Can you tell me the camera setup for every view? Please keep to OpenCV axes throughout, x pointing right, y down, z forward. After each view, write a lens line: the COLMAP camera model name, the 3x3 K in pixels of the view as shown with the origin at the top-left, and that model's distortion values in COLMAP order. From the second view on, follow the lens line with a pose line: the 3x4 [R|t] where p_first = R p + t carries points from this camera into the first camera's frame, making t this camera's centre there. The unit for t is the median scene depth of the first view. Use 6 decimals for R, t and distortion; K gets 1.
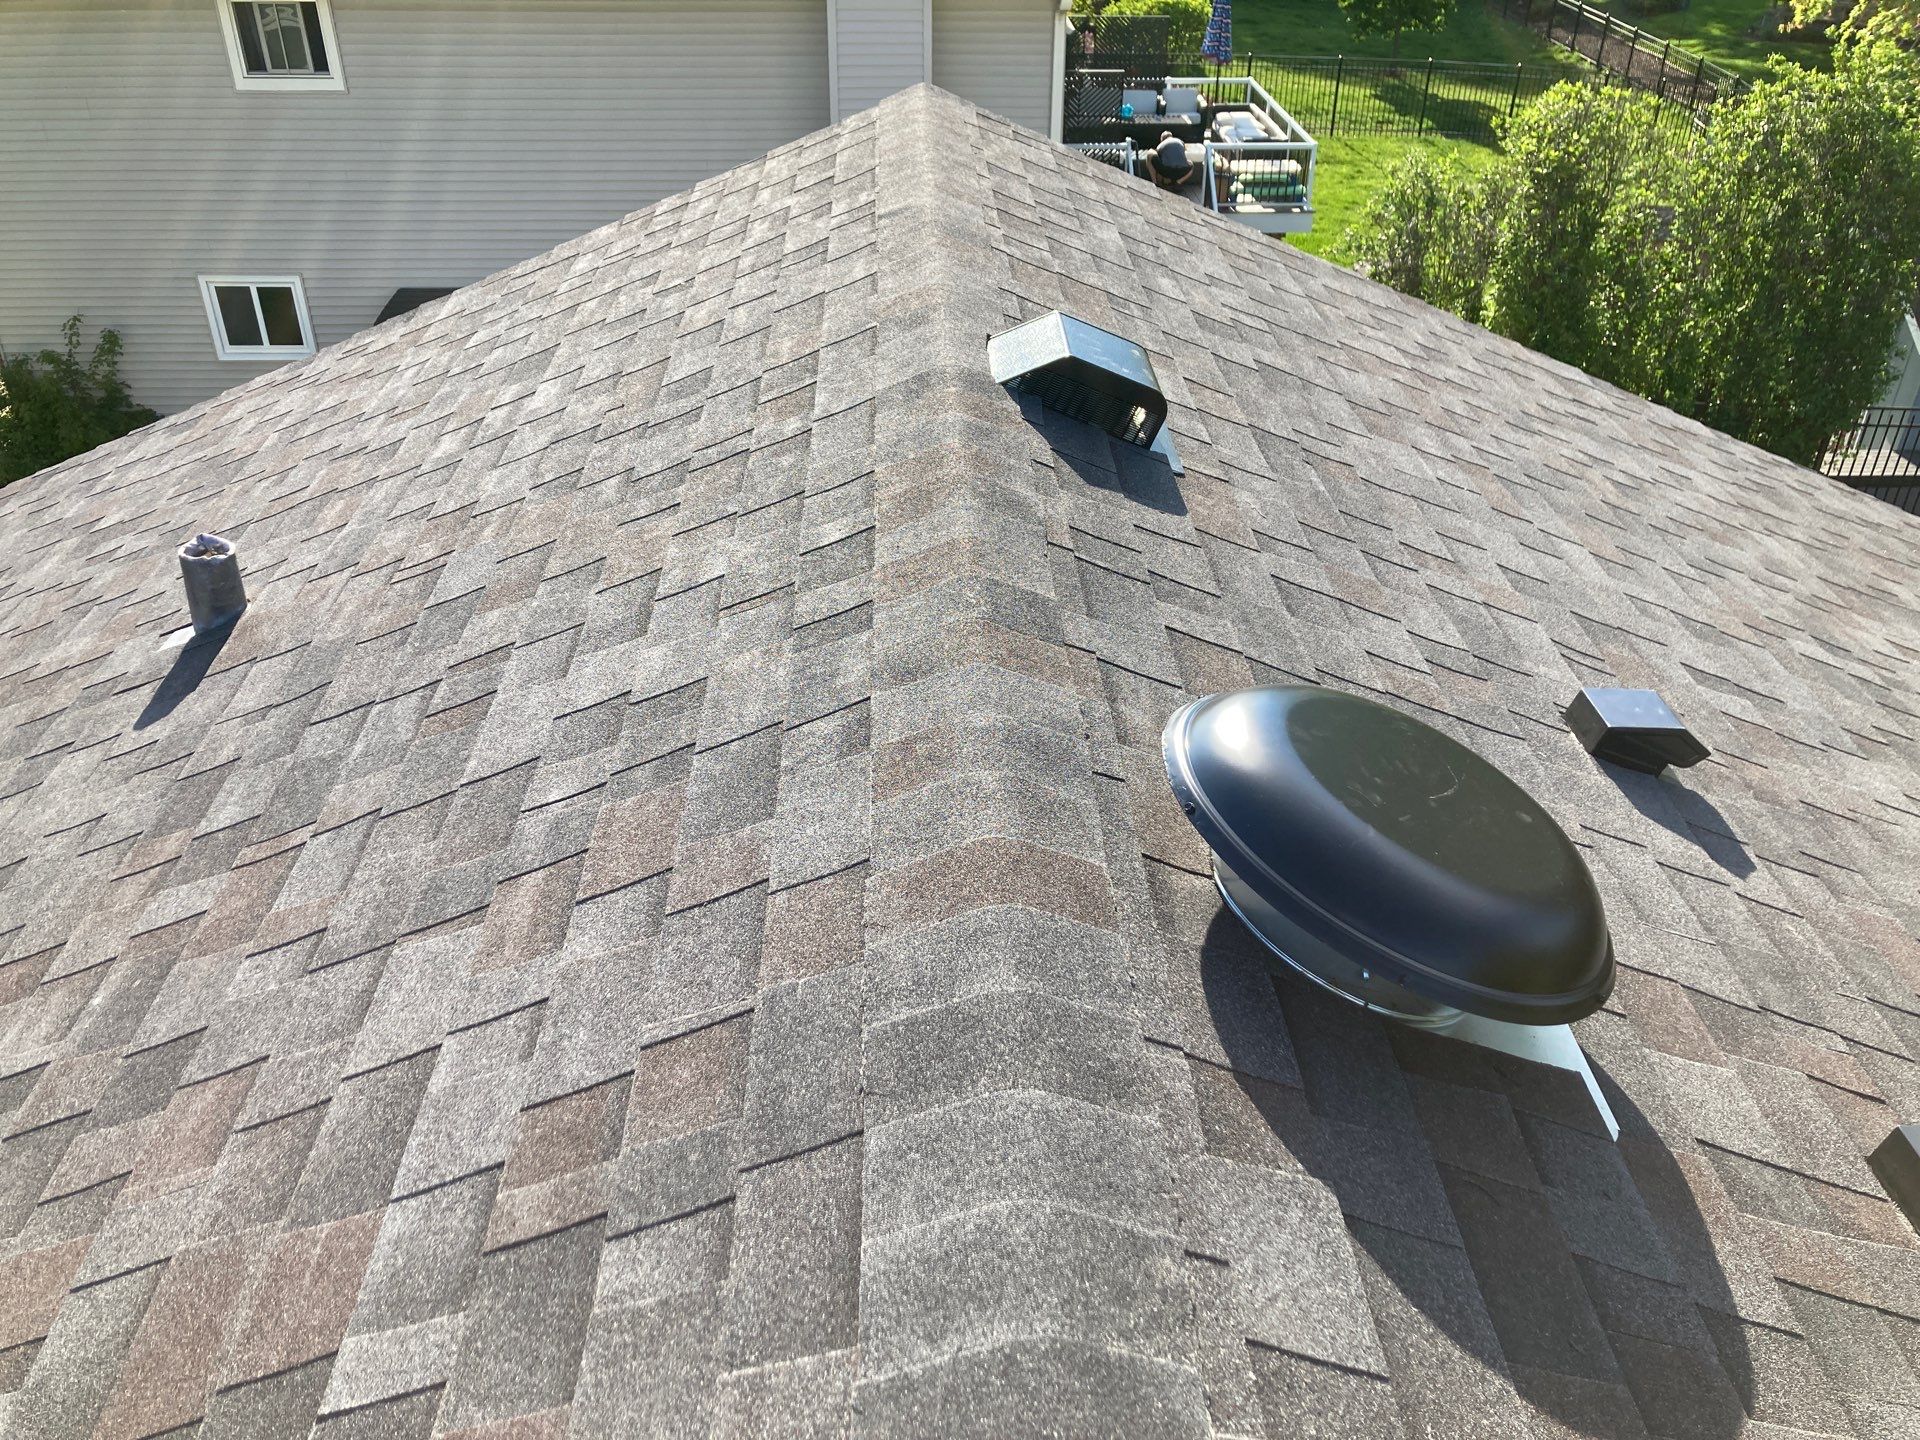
lens RADIAL K [[1555.8, 0, 960.0], [0, 1555.8, 720.0], [0, 0, 1]] dist [0.011259, -0.003359]
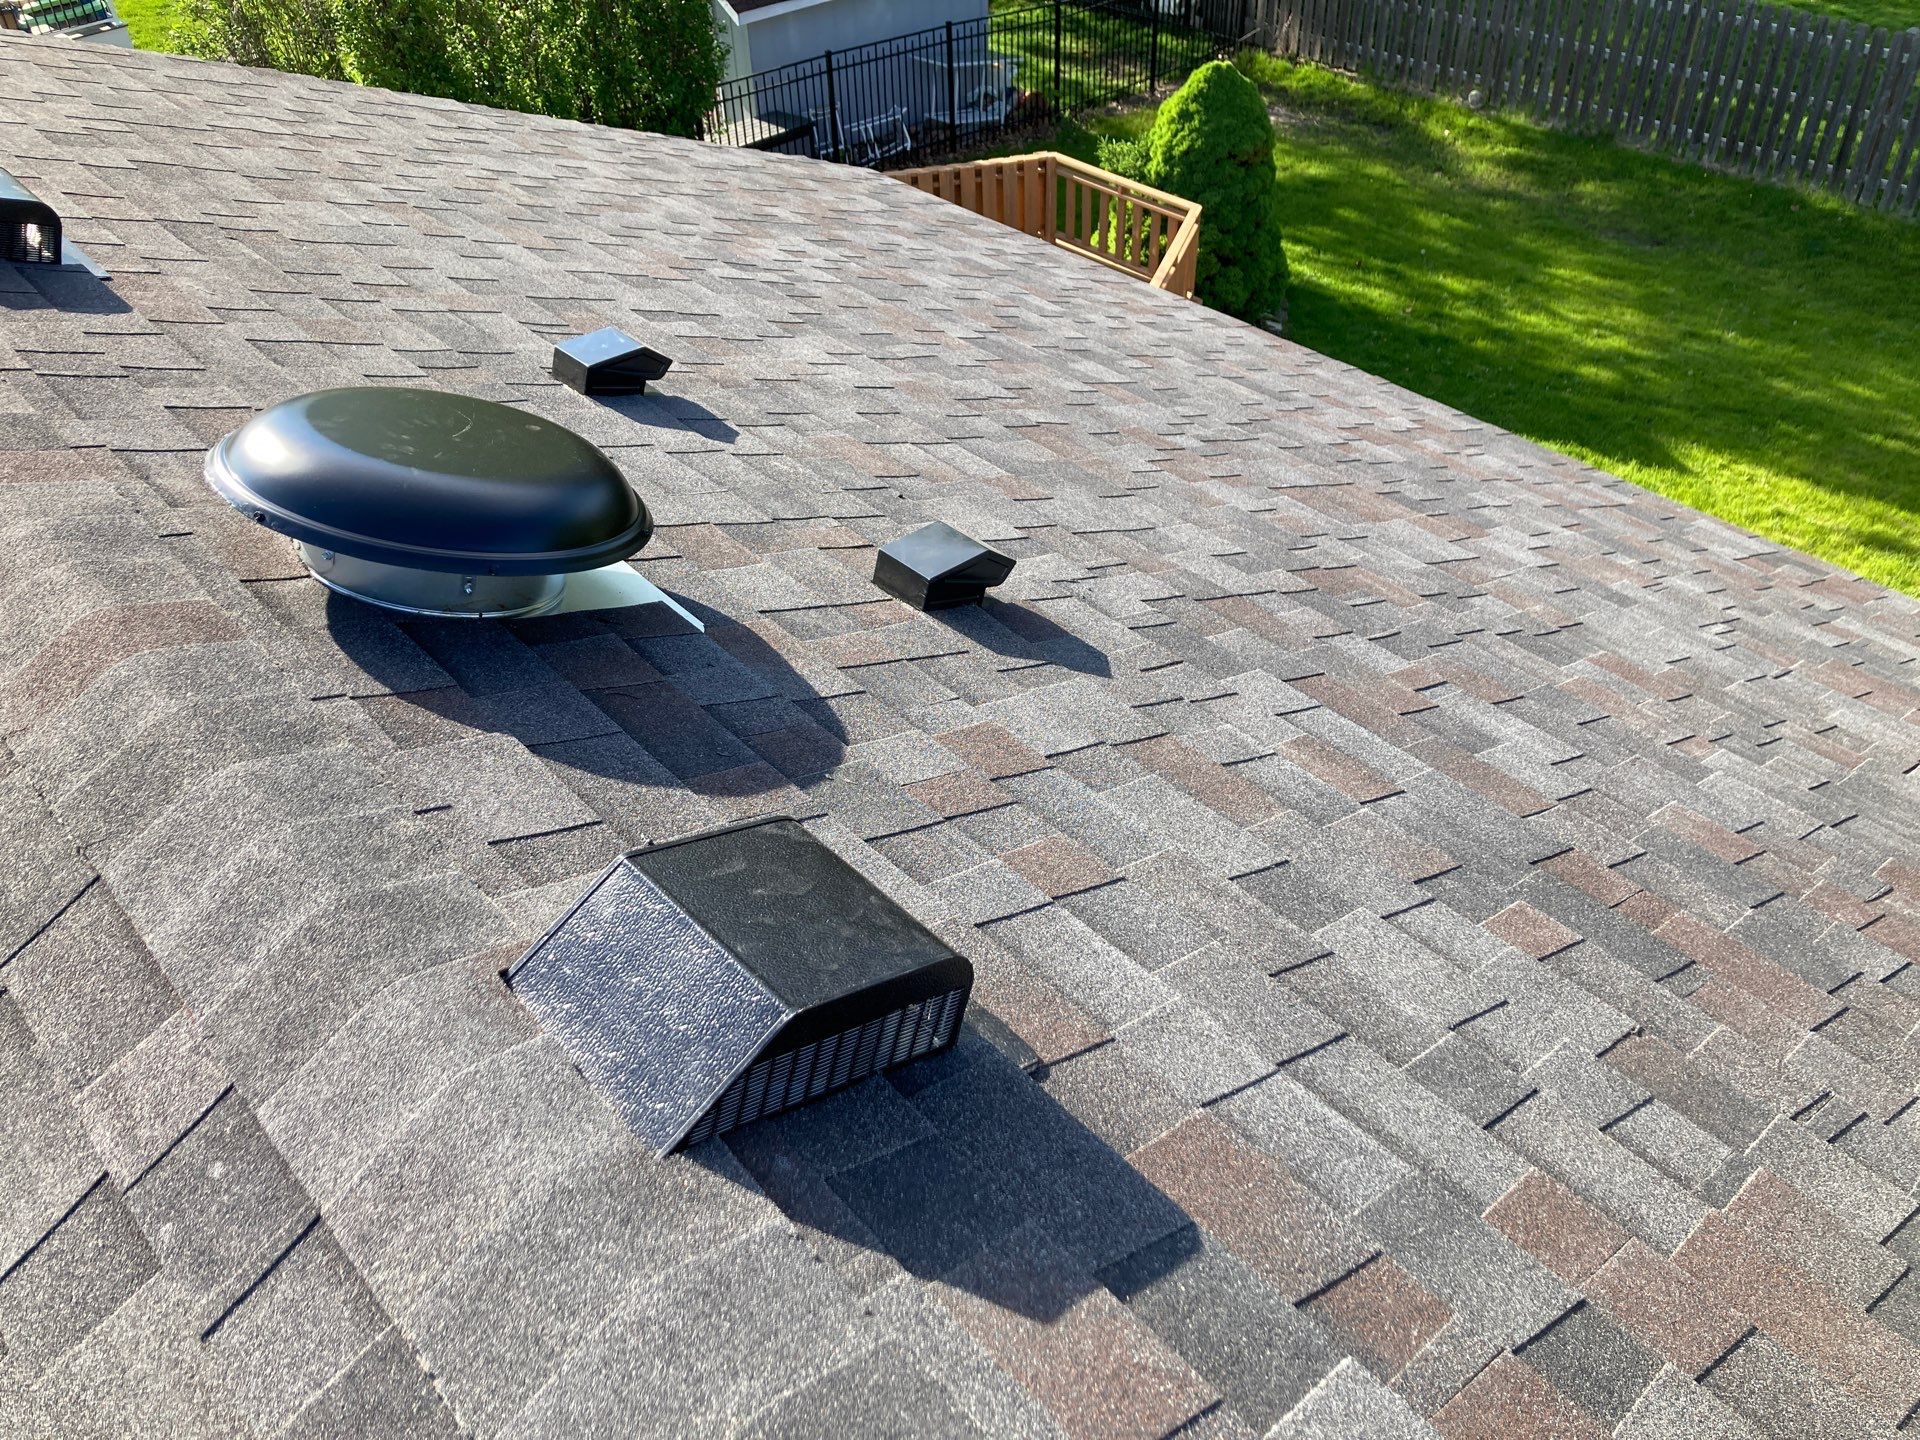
lens RADIAL K [[1513.5, 0, 960.0], [0, 1513.5, 720.0], [0, 0, 1]] dist [0.003231, -0.025396]
pose [[0.758764, -0.446626, 0.474132, -0.022896], [0.373507, 0.894677, 0.245043, 0.051964], [-0.533638, -0.008838, 0.845667, -0.087193]]
